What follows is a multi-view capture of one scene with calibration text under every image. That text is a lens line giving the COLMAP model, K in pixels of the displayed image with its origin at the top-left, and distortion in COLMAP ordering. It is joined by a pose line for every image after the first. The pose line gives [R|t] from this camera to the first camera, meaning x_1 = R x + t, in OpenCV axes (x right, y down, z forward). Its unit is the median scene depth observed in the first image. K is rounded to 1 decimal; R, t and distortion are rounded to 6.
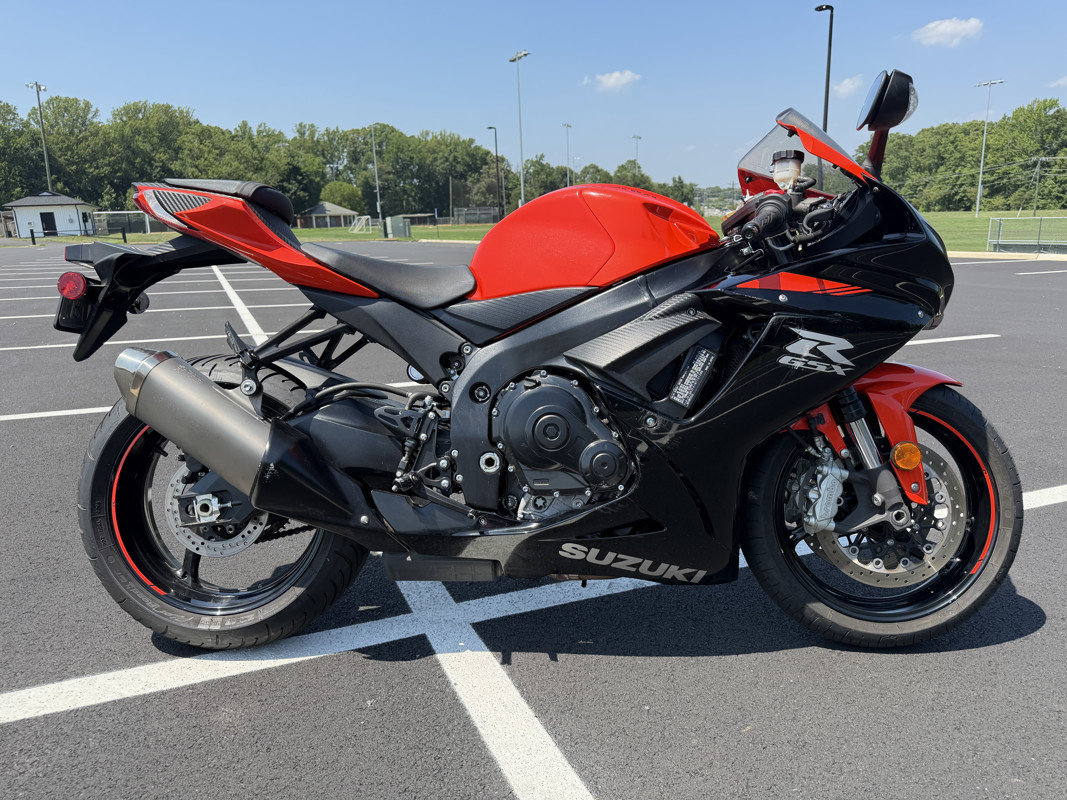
lens RADIAL K [[770.7, 0, 533.5], [0, 770.7, 400.0], [0, 0, 1]] dist [0.041694, -0.067094]
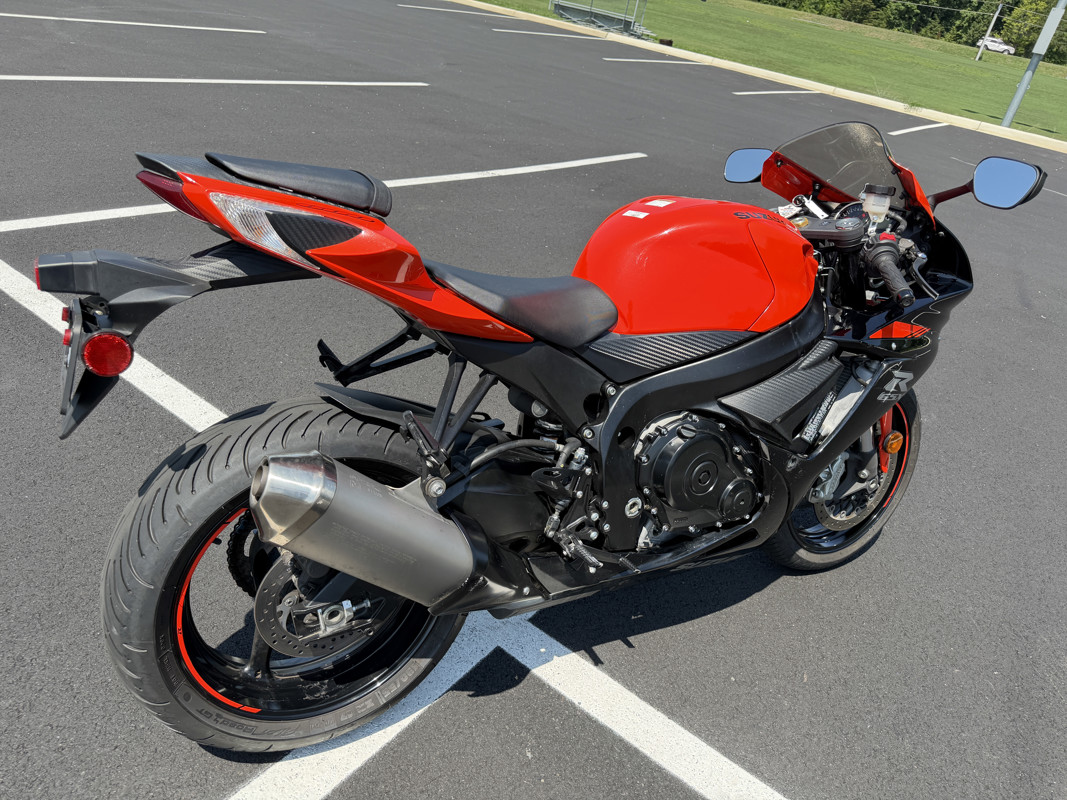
lens RADIAL K [[770.7, 0, 533.5], [0, 770.7, 400.0], [0, 0, 1]] dist [0.041694, -0.067094]
pose [[0.845390, -0.108552, 0.523003, -0.606026], [-0.072137, 0.946960, 0.313151, -0.315551], [-0.529256, -0.302462, 0.792720, 0.307748]]
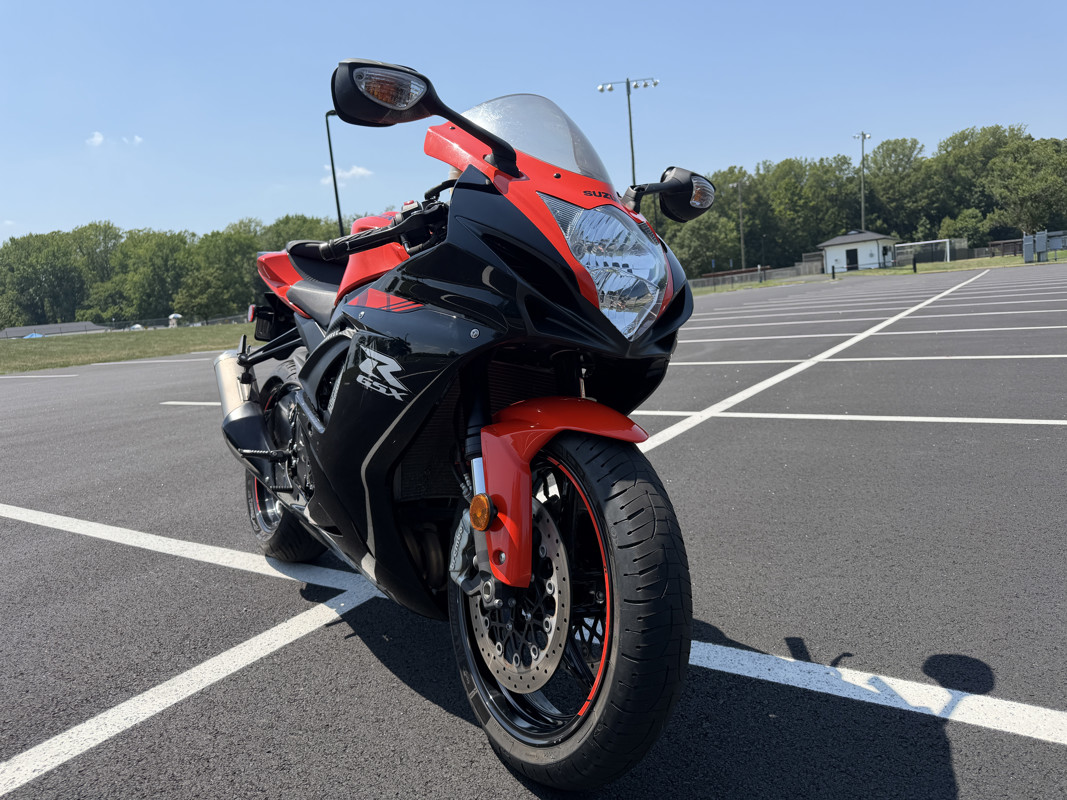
lens RADIAL K [[770.7, 0, 533.5], [0, 770.7, 400.0], [0, 0, 1]] dist [0.041694, -0.067094]
pose [[0.549807, 0.074337, -0.831977, 1.068520], [-0.104905, 0.994291, 0.019513, -0.057819], [0.828678, 0.076550, 0.554466, 0.561621]]
